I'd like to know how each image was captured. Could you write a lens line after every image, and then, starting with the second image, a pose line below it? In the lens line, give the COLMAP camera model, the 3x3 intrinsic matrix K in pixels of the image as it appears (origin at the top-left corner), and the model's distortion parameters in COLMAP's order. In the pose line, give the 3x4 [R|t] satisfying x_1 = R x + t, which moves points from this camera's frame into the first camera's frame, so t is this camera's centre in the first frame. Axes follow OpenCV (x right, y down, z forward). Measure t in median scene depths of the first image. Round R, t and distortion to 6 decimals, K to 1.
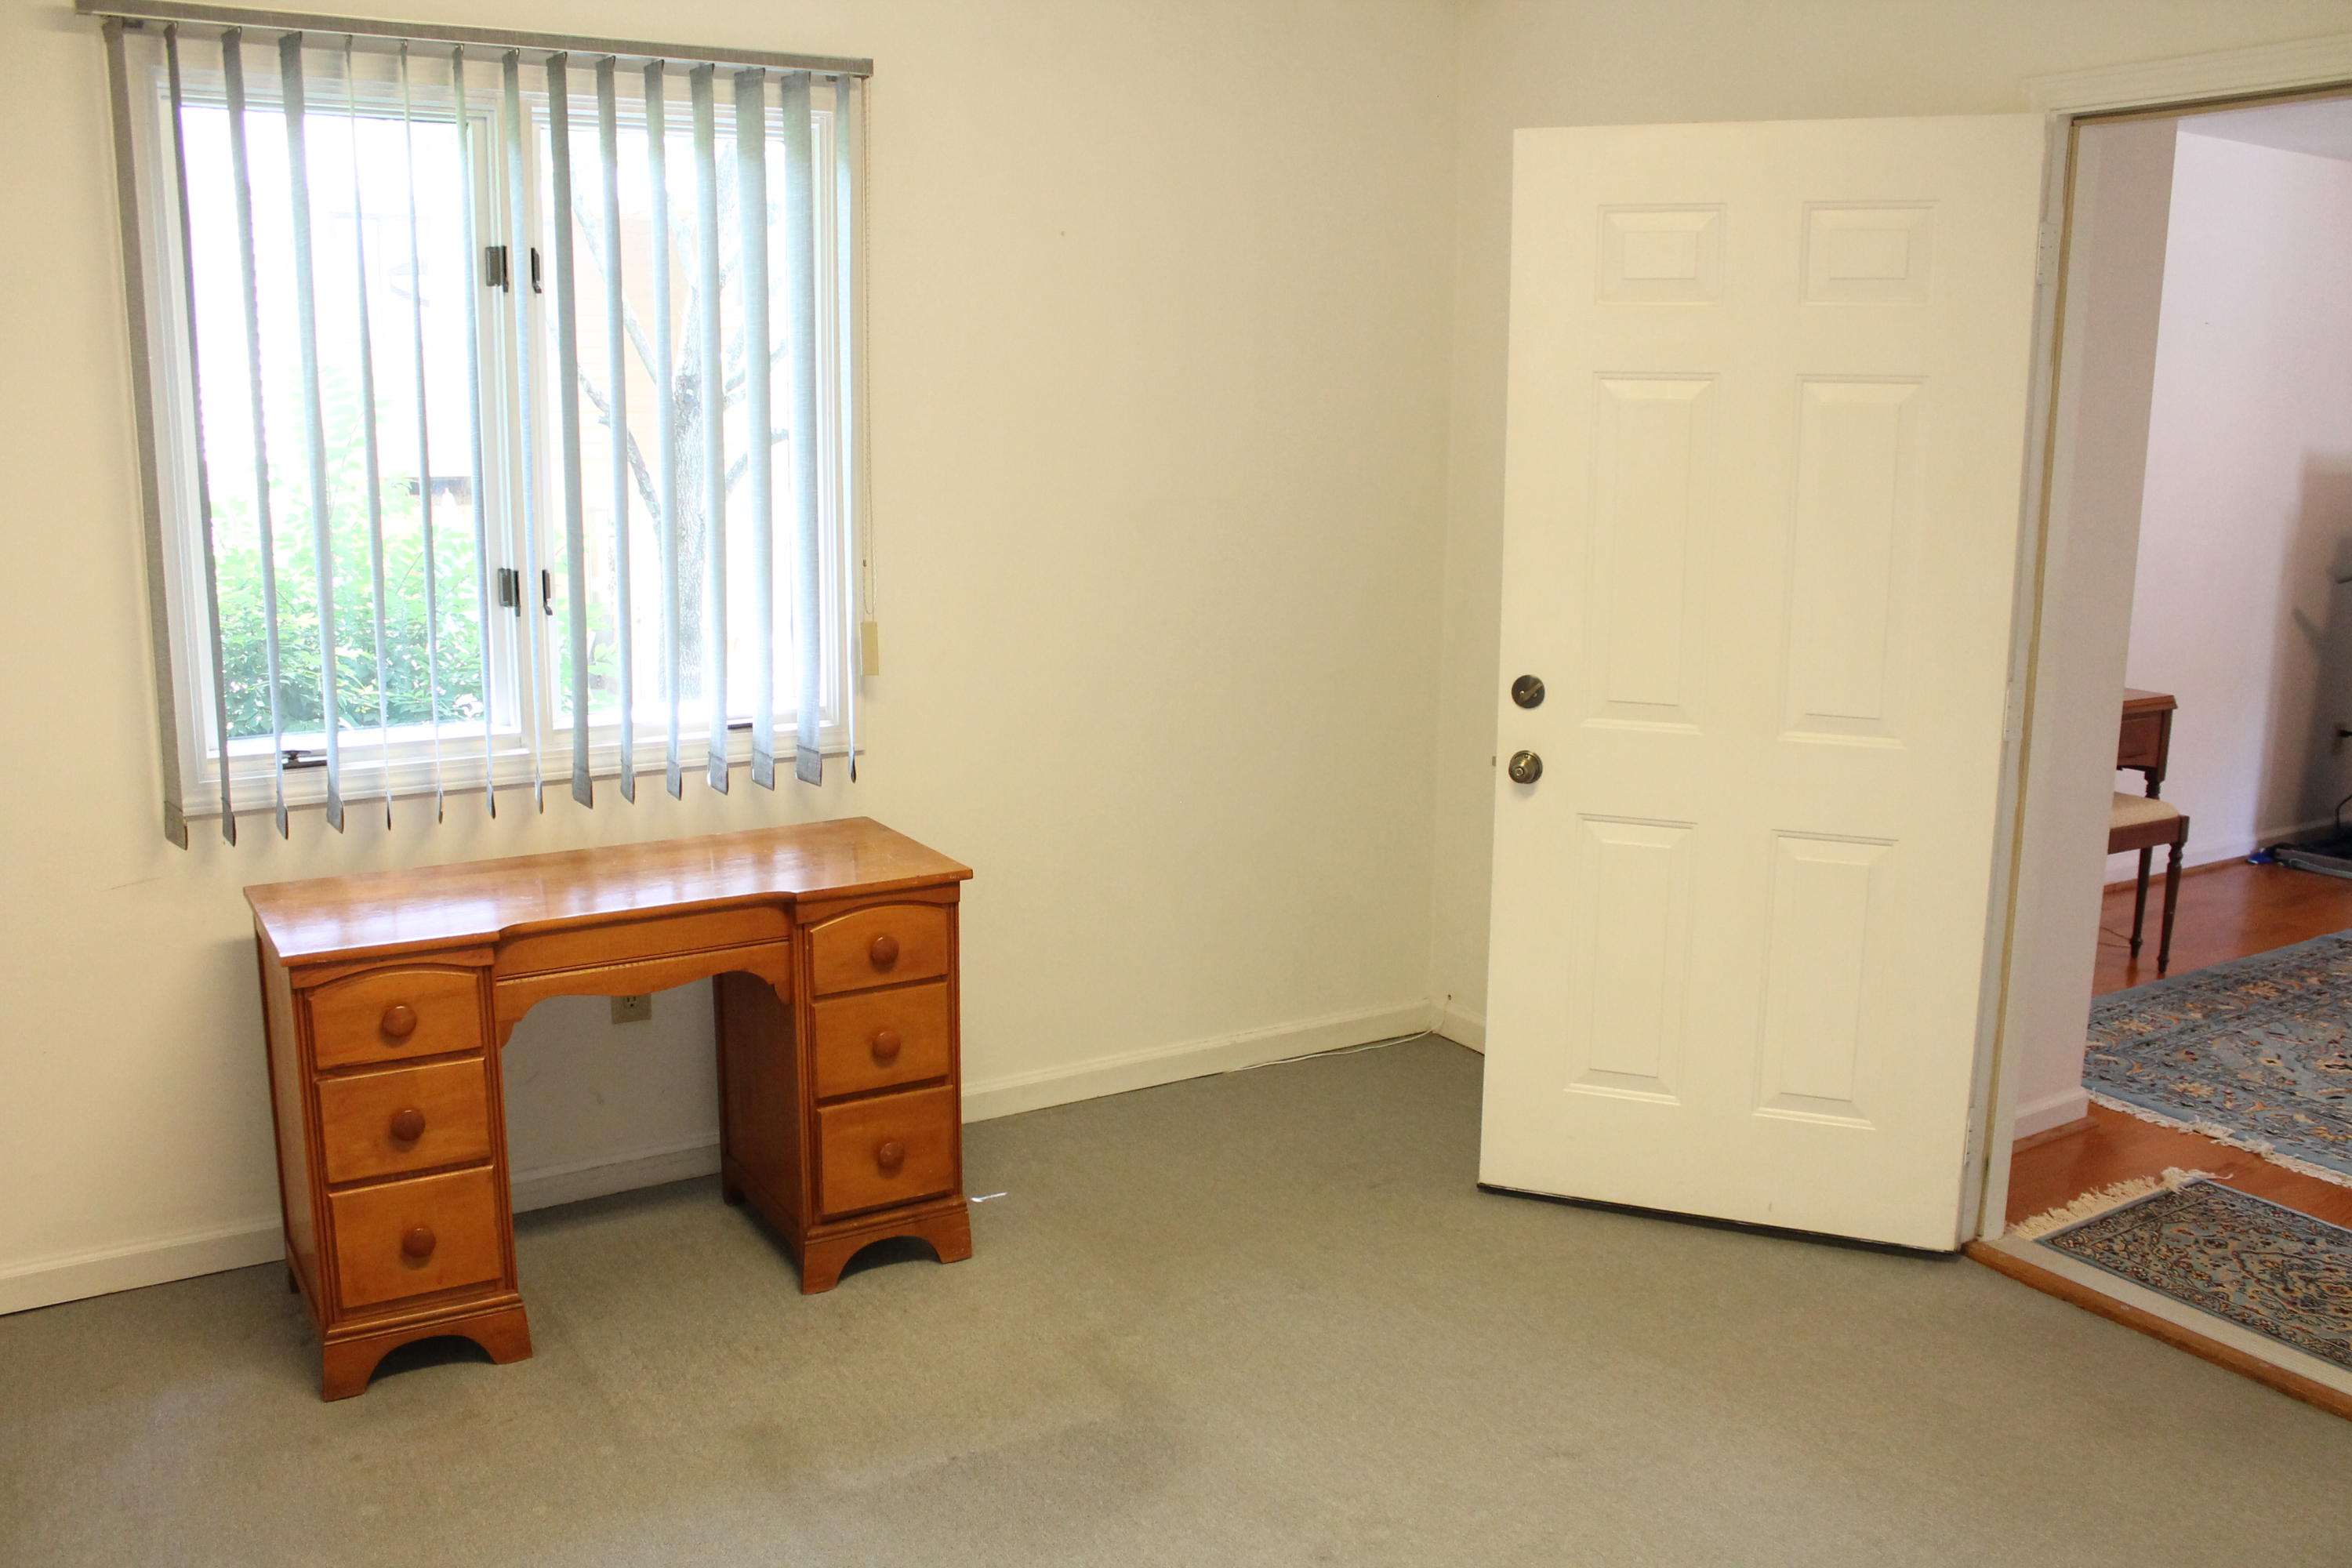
lens RADIAL K [[1988.5, 0, 1176.3], [0, 1988.5, 791.5], [0, 0, 1]] dist [-0.166290, 0.147870]
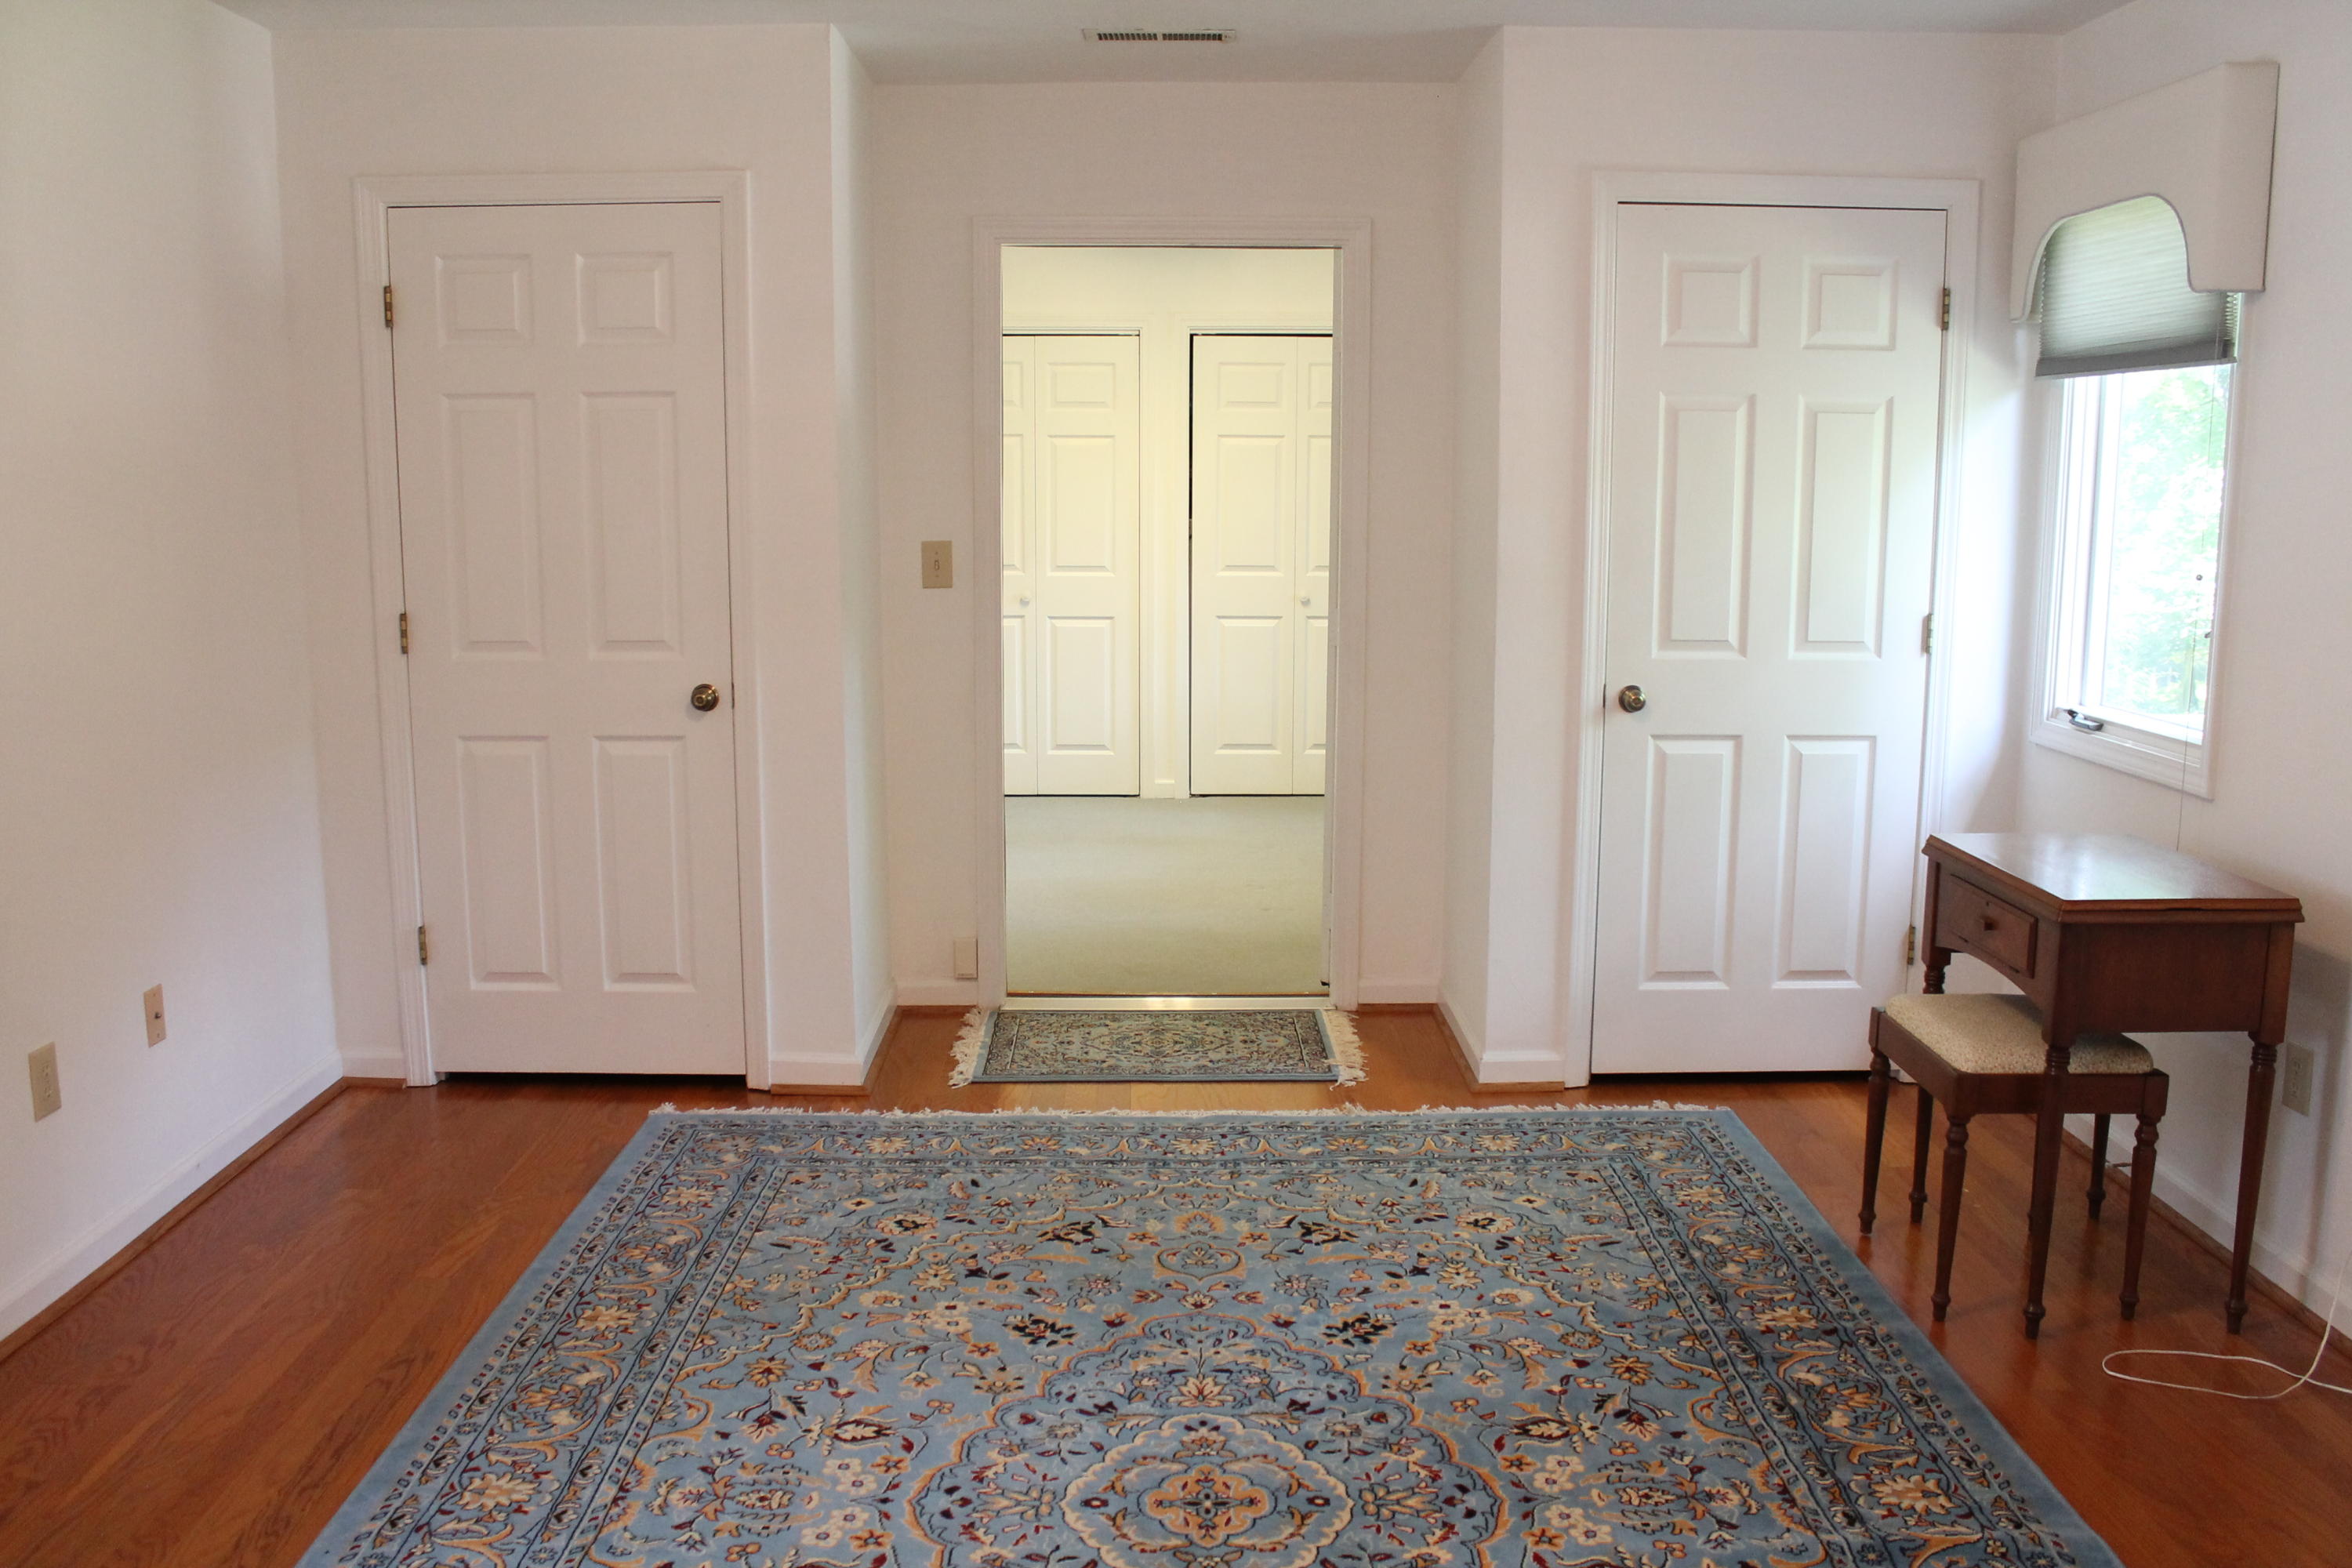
lens RADIAL K [[1988.5, 0, 1176.3], [0, 1988.5, 791.5], [0, 0, 1]] dist [-0.166290, 0.147870]
pose [[-0.528010, 0.125104, -0.839973, 1.134281], [-0.174619, 0.951962, 0.251549, -0.179280], [0.831092, 0.279496, -0.480800, 1.041365]]
